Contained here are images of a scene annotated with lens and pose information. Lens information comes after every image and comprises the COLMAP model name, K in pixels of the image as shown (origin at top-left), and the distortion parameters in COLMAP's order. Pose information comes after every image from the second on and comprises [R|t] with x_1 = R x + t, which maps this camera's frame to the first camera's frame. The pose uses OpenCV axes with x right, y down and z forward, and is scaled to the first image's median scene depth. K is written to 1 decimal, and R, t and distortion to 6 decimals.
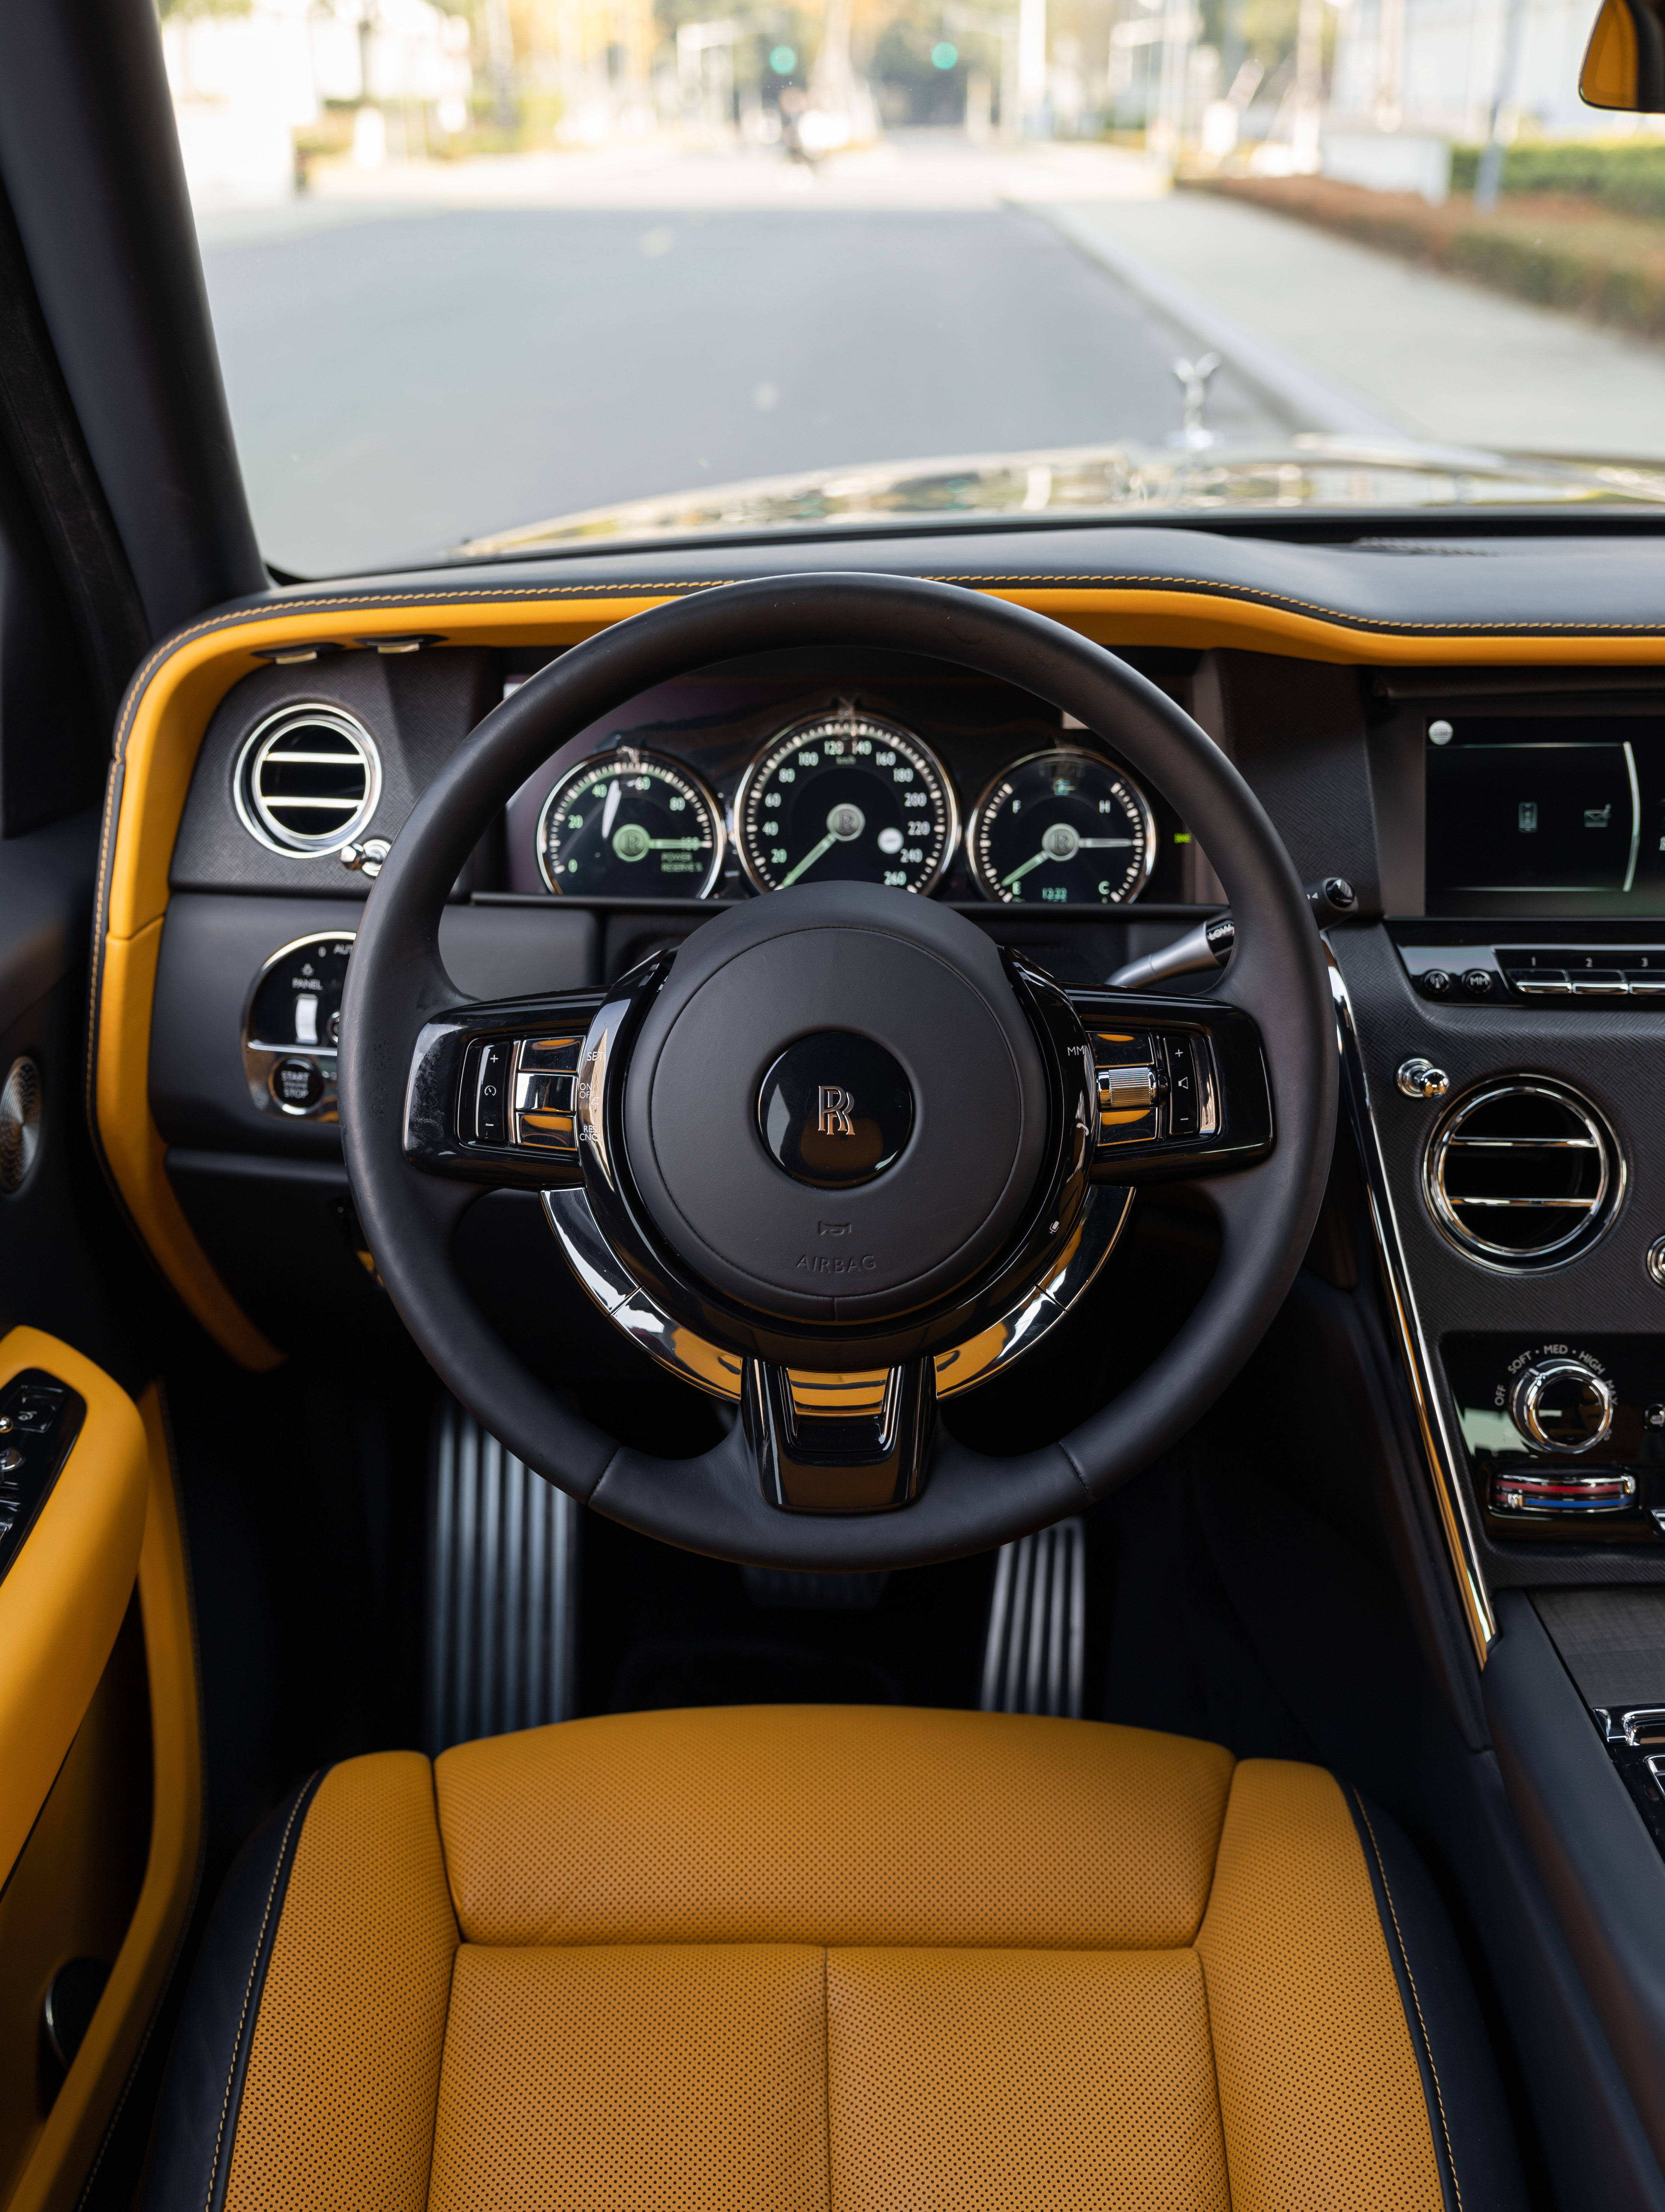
lens RADIAL K [[2338.0, 0, 832.5], [0, 2338.0, 1106.0], [0, 0, 1]] dist [-0.015659, 0.031405]
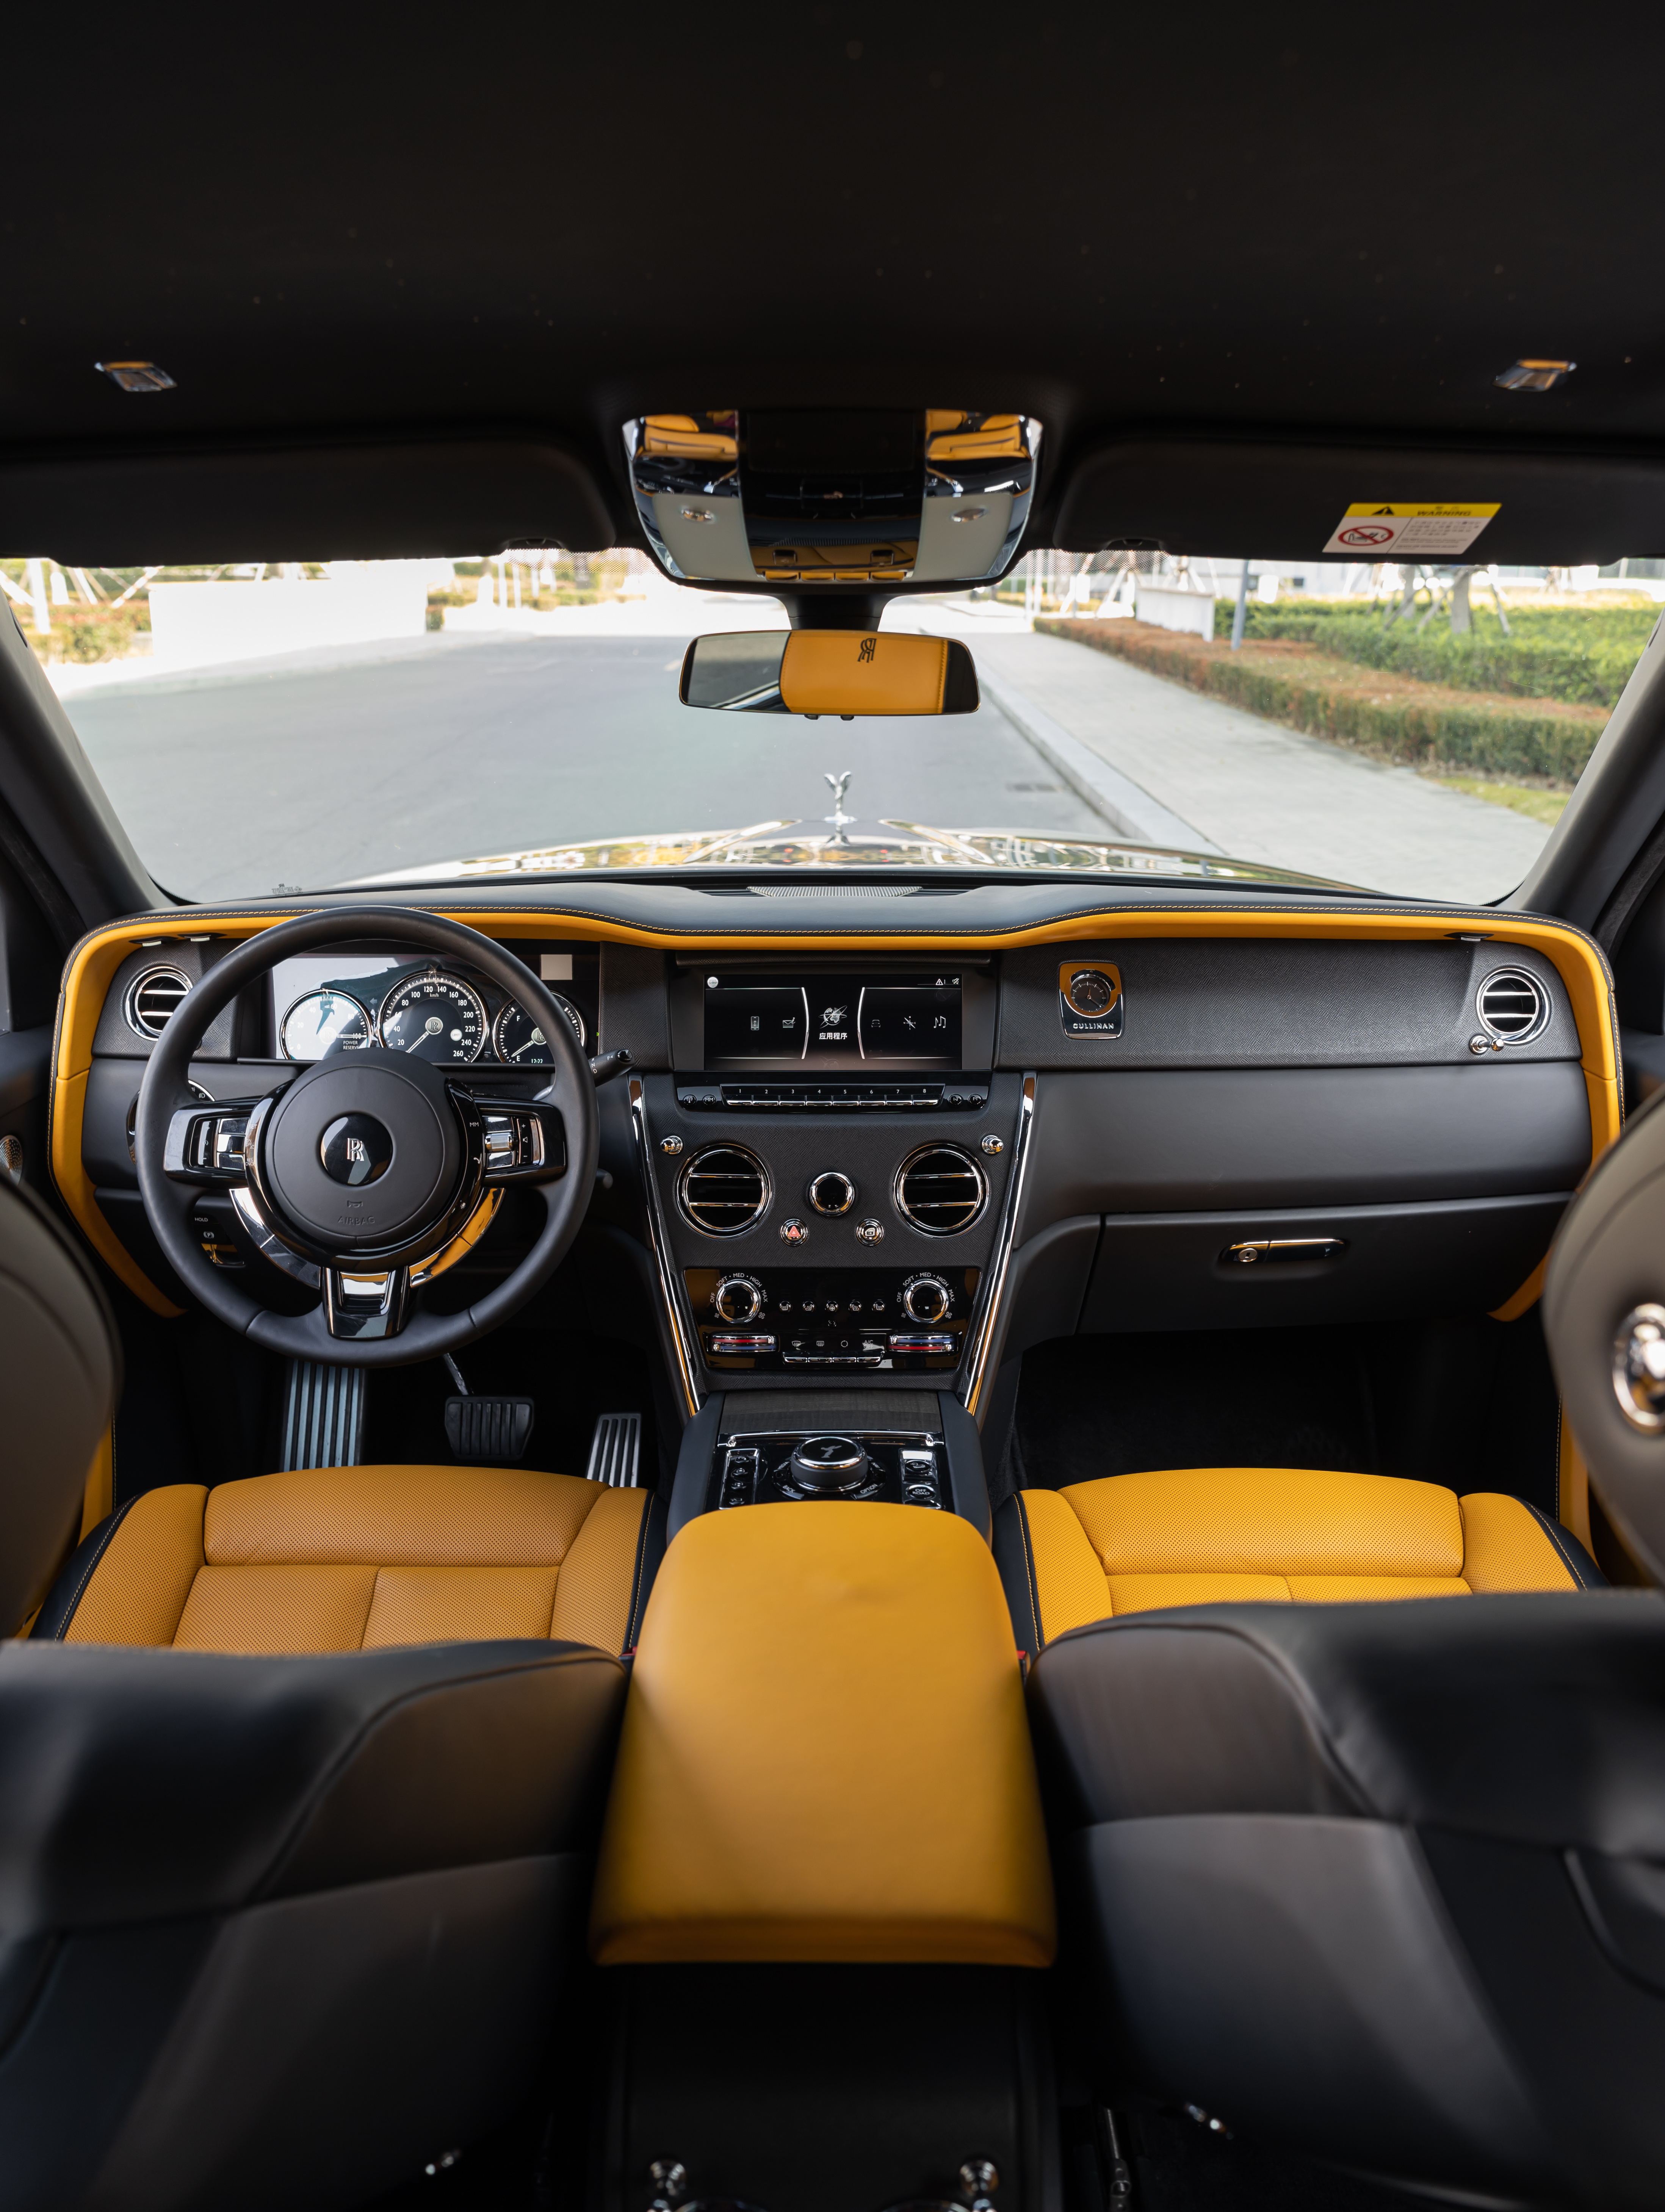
lens RADIAL K [[1654.4, 0, 826.5], [0, 1654.4, 1168.0], [0, 0, 1]] dist [-0.003540, 0.000504]
pose [[0.999918, 0.002890, 0.012449, 0.343699], [-0.002163, 0.998313, -0.058022, 0.087613], [-0.012595, 0.057991, 0.998238, -0.444870]]
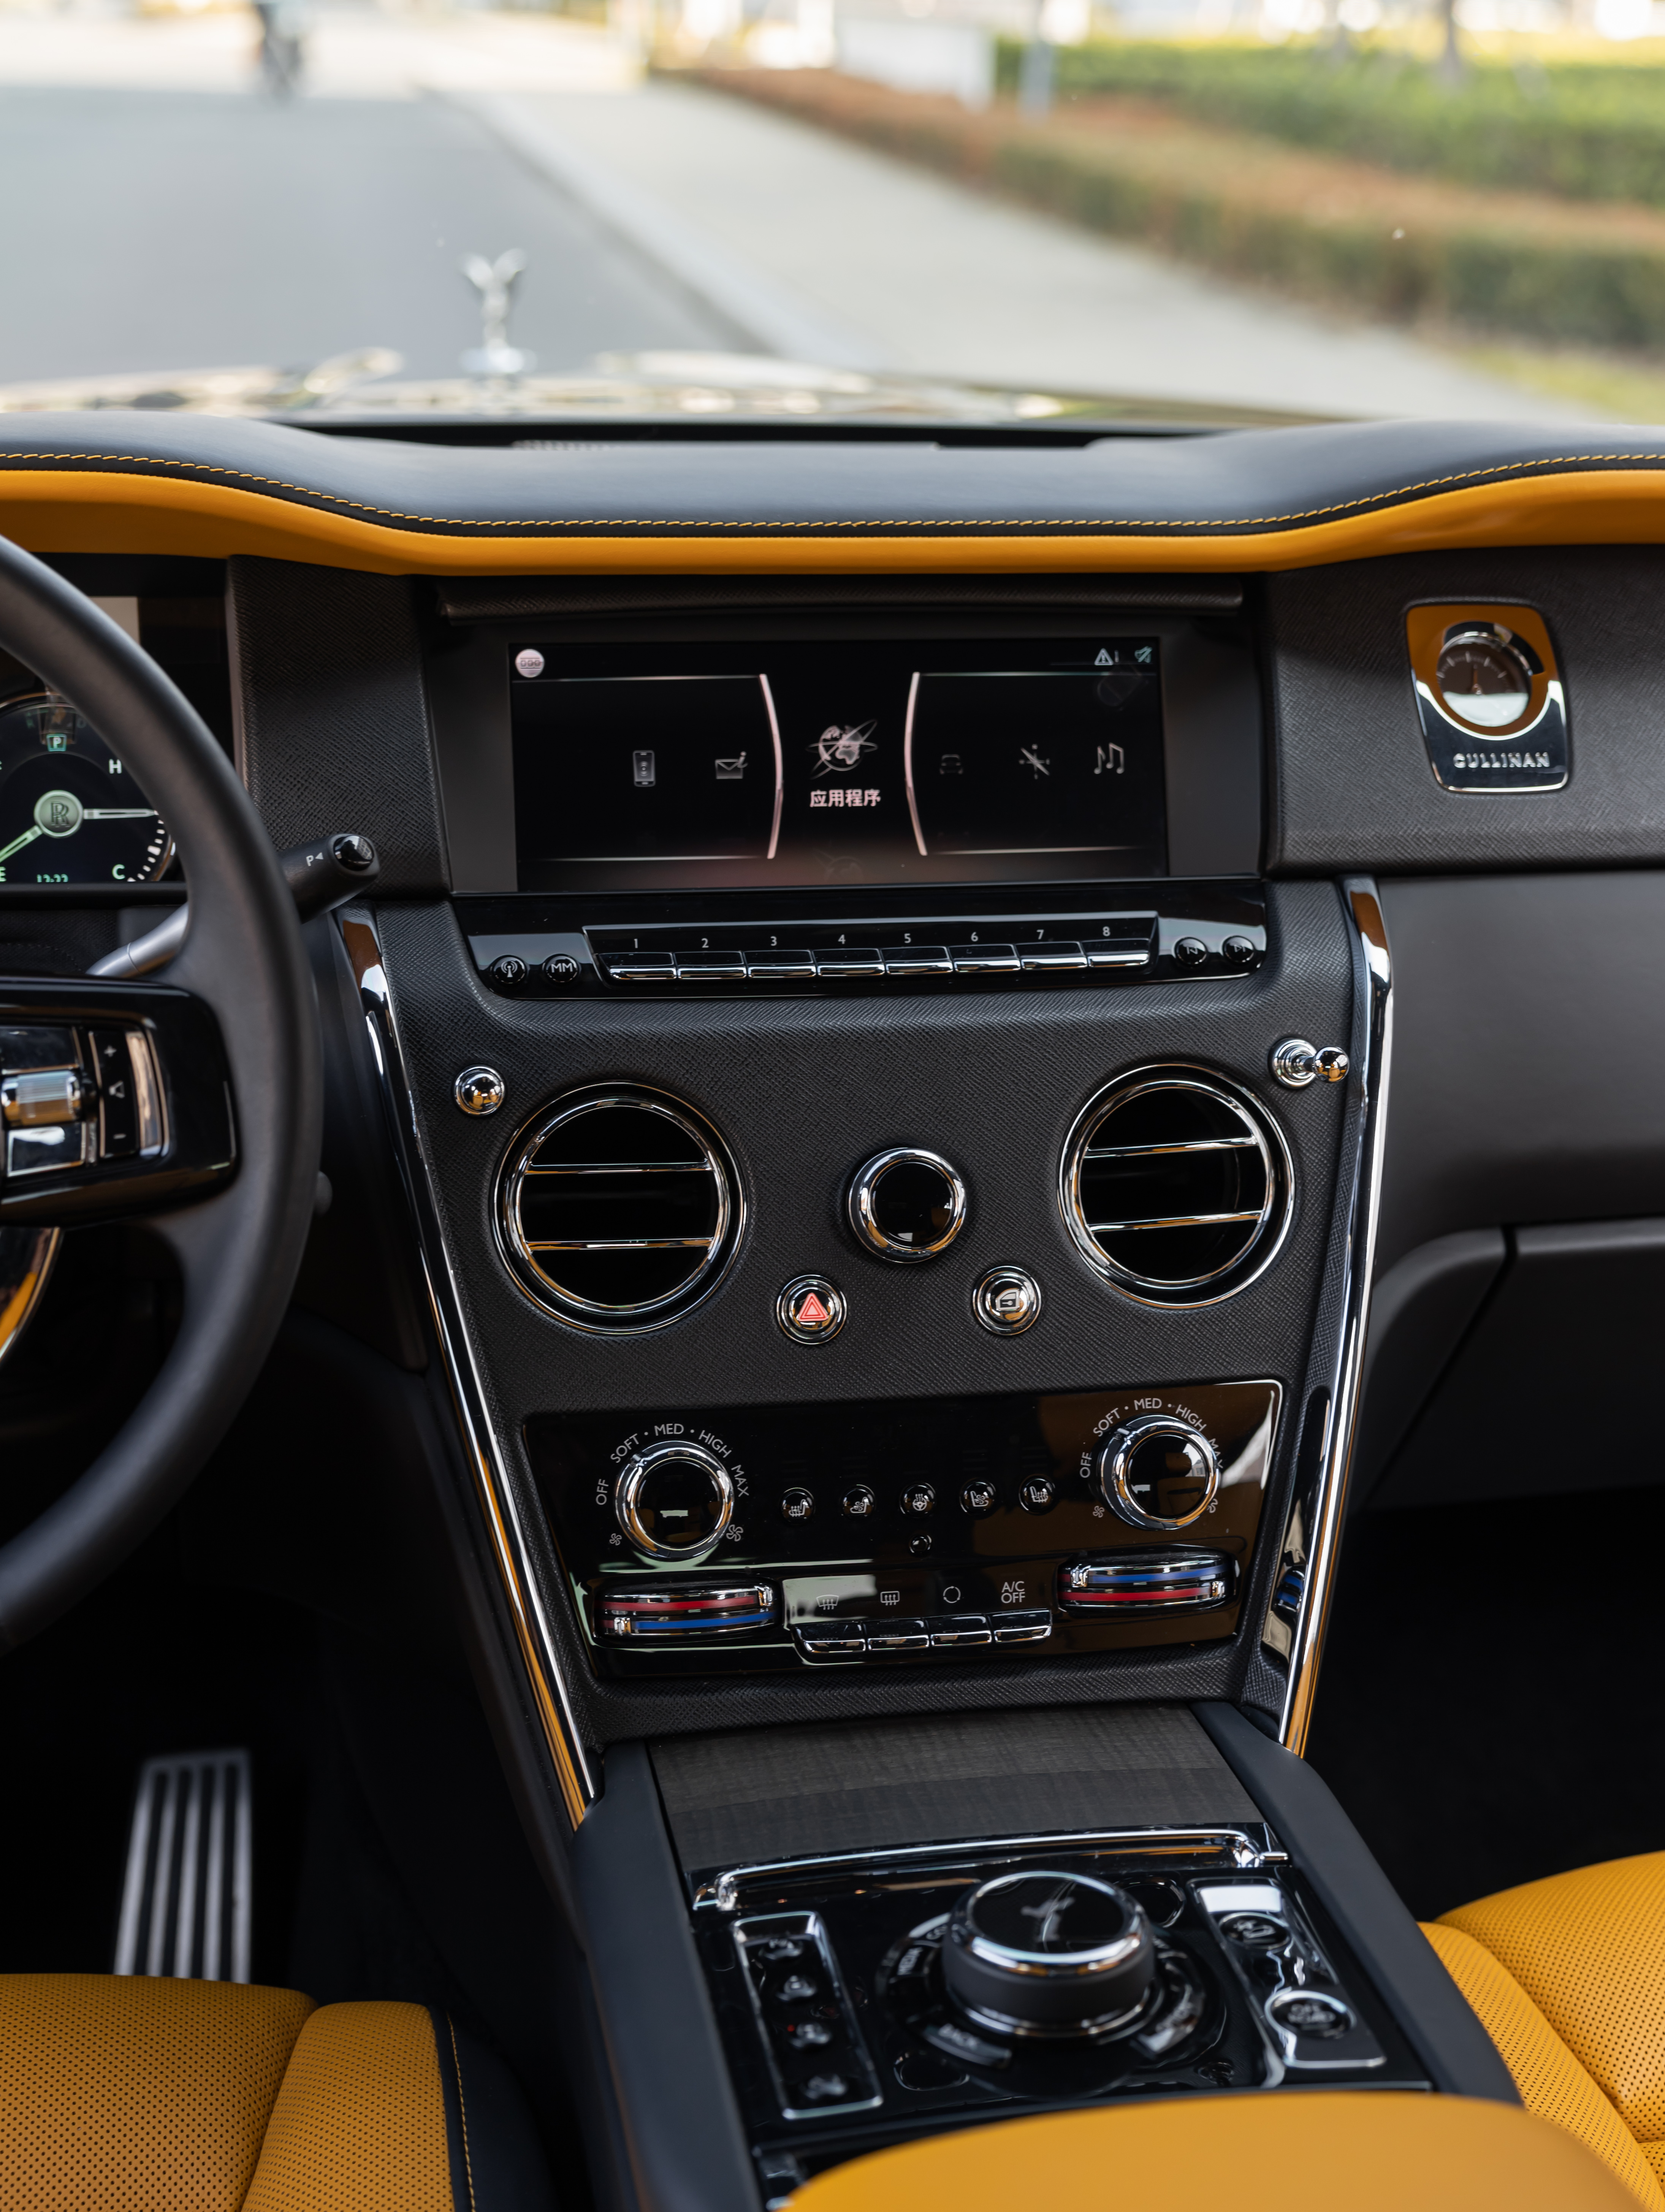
lens RADIAL K [[3174.0, 0, 832.5], [0, 3174.0, 1106.0], [0, 0, 1]] dist [0.011689, -0.087761]
pose [[0.981731, -0.031067, 0.187722, 0.155161], [0.042467, 0.997470, -0.057014, 0.054782], [-0.185476, 0.063945, 0.980566, -0.060555]]
